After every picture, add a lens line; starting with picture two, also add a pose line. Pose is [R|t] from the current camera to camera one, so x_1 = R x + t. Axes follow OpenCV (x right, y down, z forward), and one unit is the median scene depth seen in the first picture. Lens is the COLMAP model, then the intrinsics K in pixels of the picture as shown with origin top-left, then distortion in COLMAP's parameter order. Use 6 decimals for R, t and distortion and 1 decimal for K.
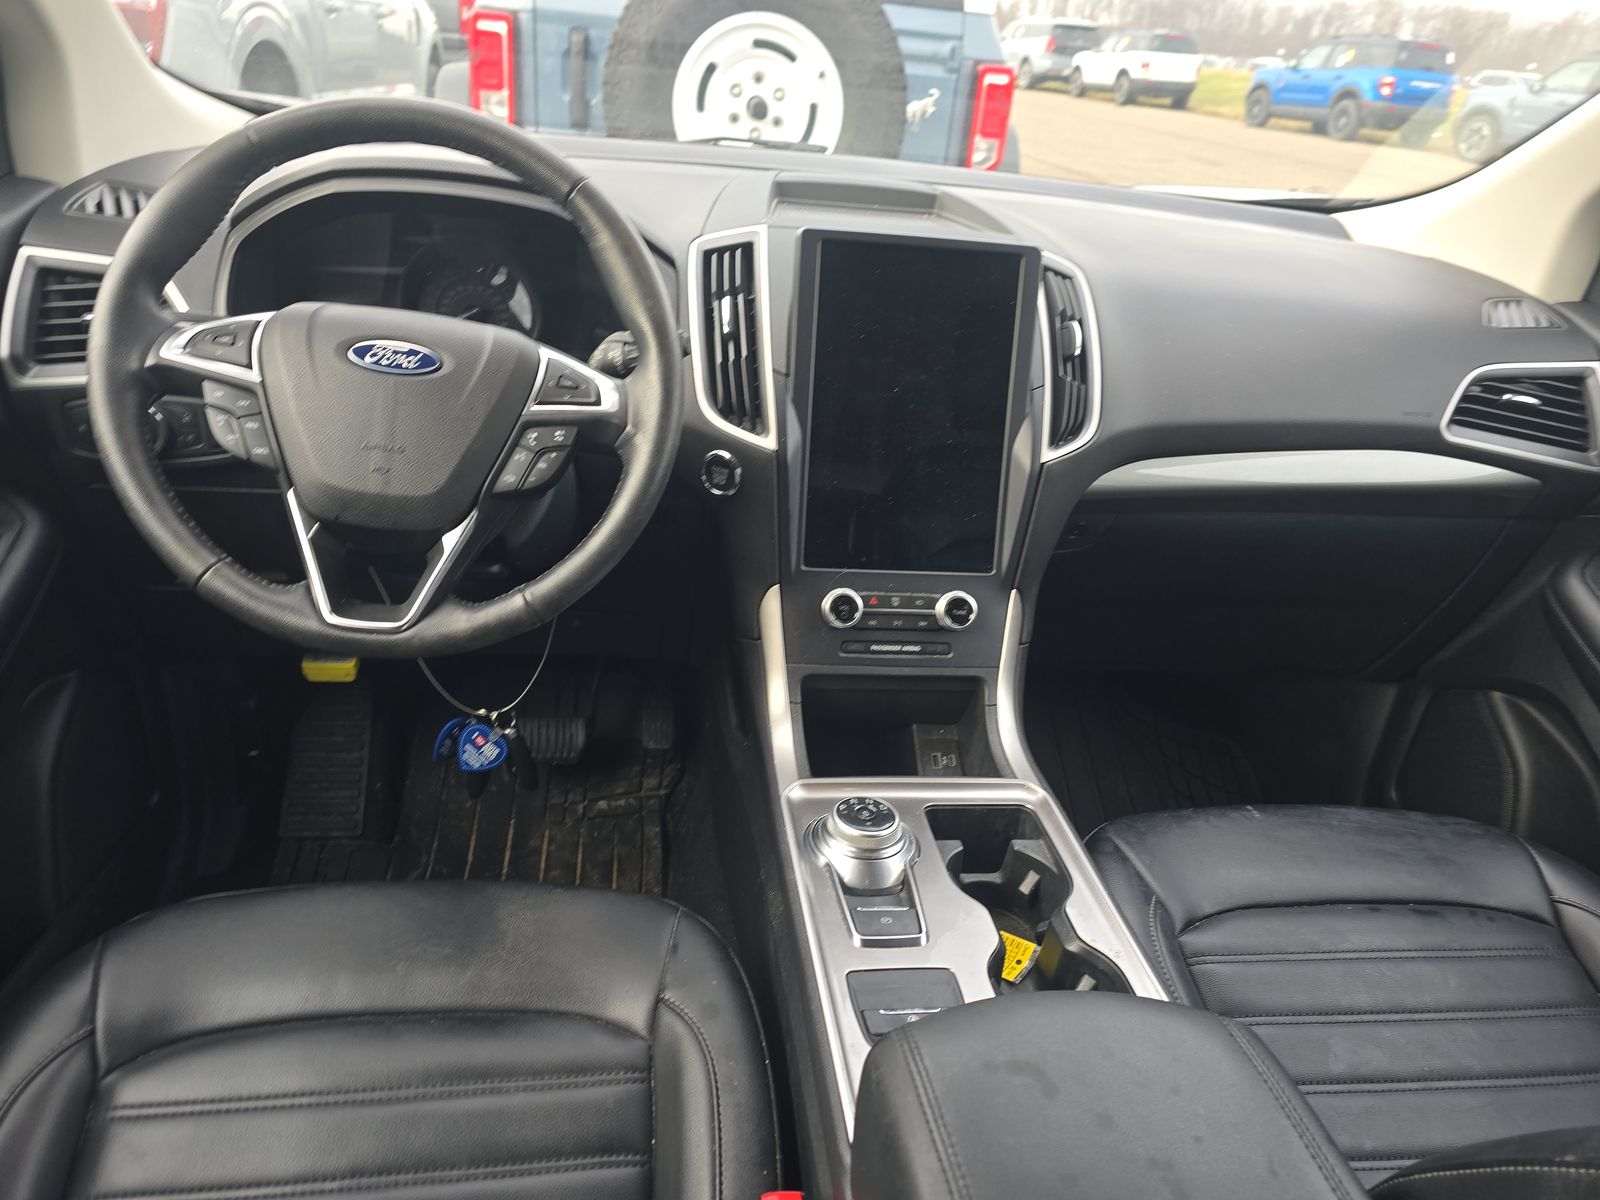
lens RADIAL K [[1083.5, 0, 808.0], [0, 1083.5, 609.2], [0, 0, 1]] dist [0.025389, -0.018588]
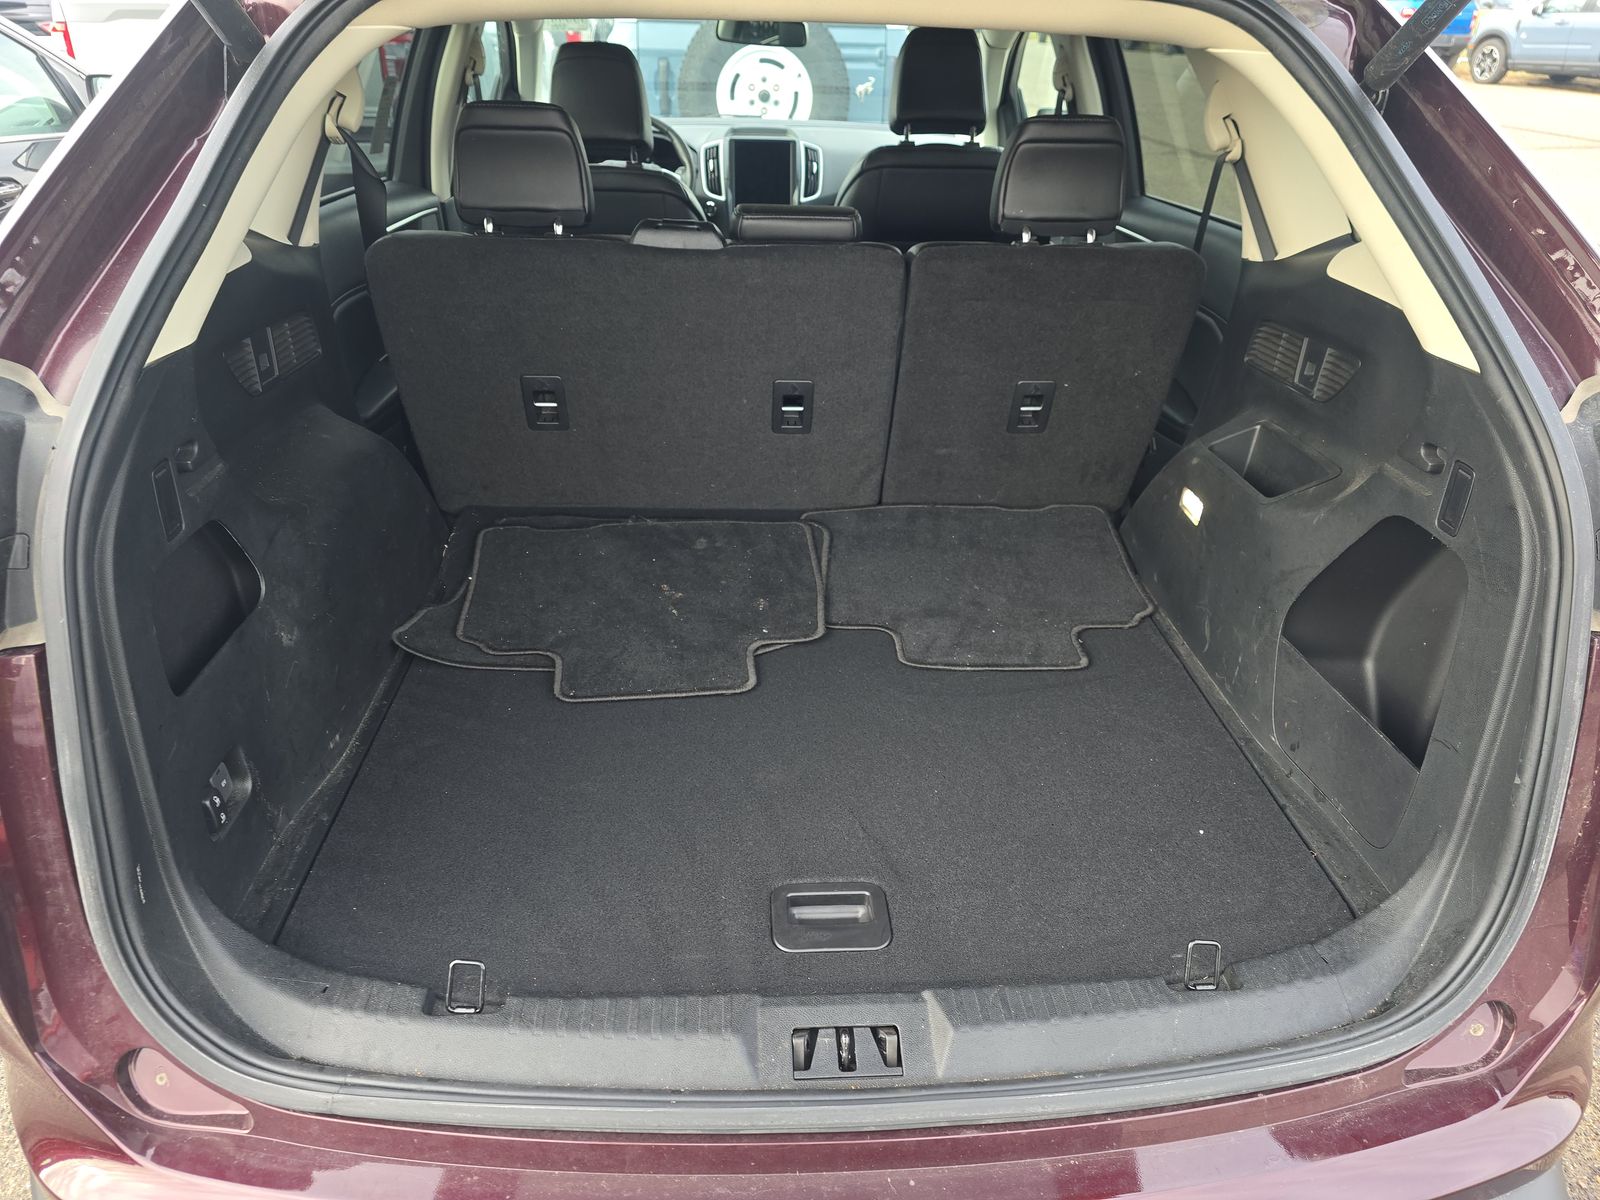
lens RADIAL K [[1083.5, 0, 799.6], [0, 1083.5, 601.8], [0, 0, 1]] dist [0.025389, -0.018588]
pose [[0.995156, -0.031022, -0.093281, 0.526877], [0.032523, 0.999364, 0.014613, 1.178873], [0.092769, -0.017576, 0.995533, -2.700359]]
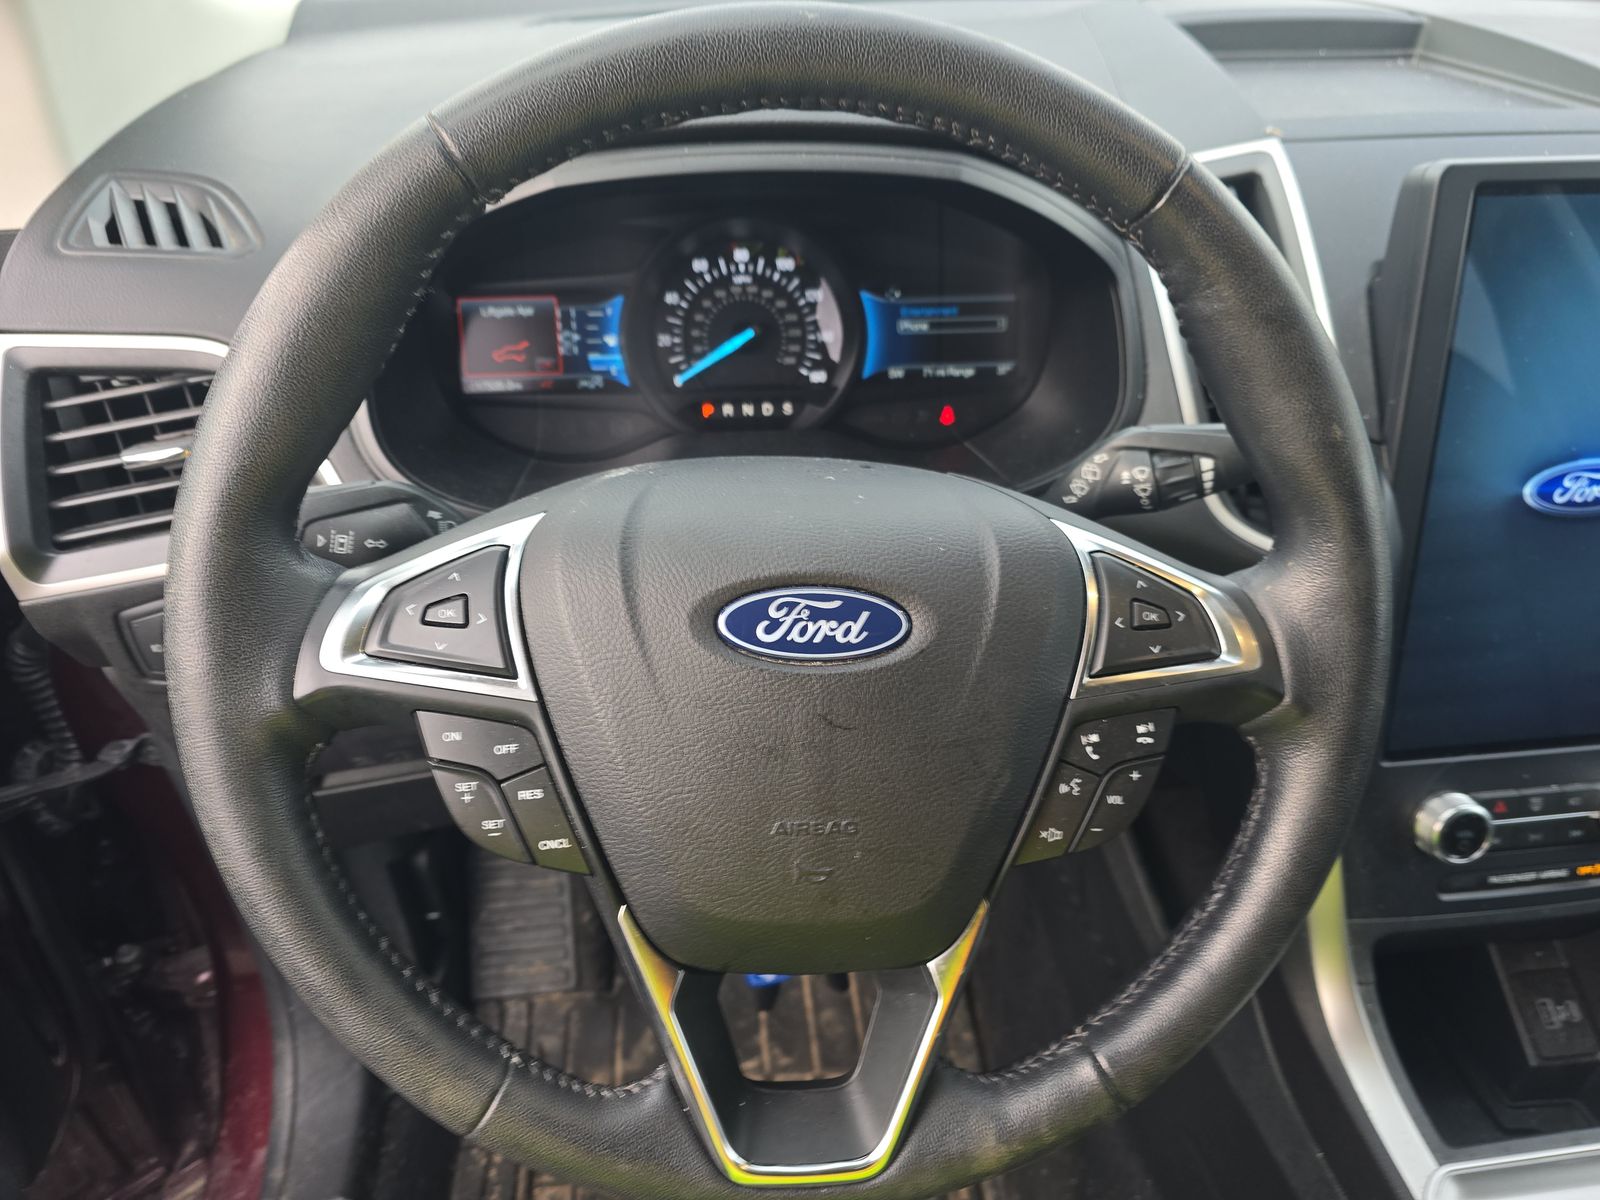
lens RADIAL K [[1083.5, 0, 803.7], [0, 1083.5, 604.3], [0, 0, 1]] dist [0.025389, -0.018588]
pose [[0.996454, -0.067400, -0.050358, -0.277235], [0.074863, 0.983427, 0.165124, -0.241495], [0.038394, -0.168309, 0.984986, 0.425021]]
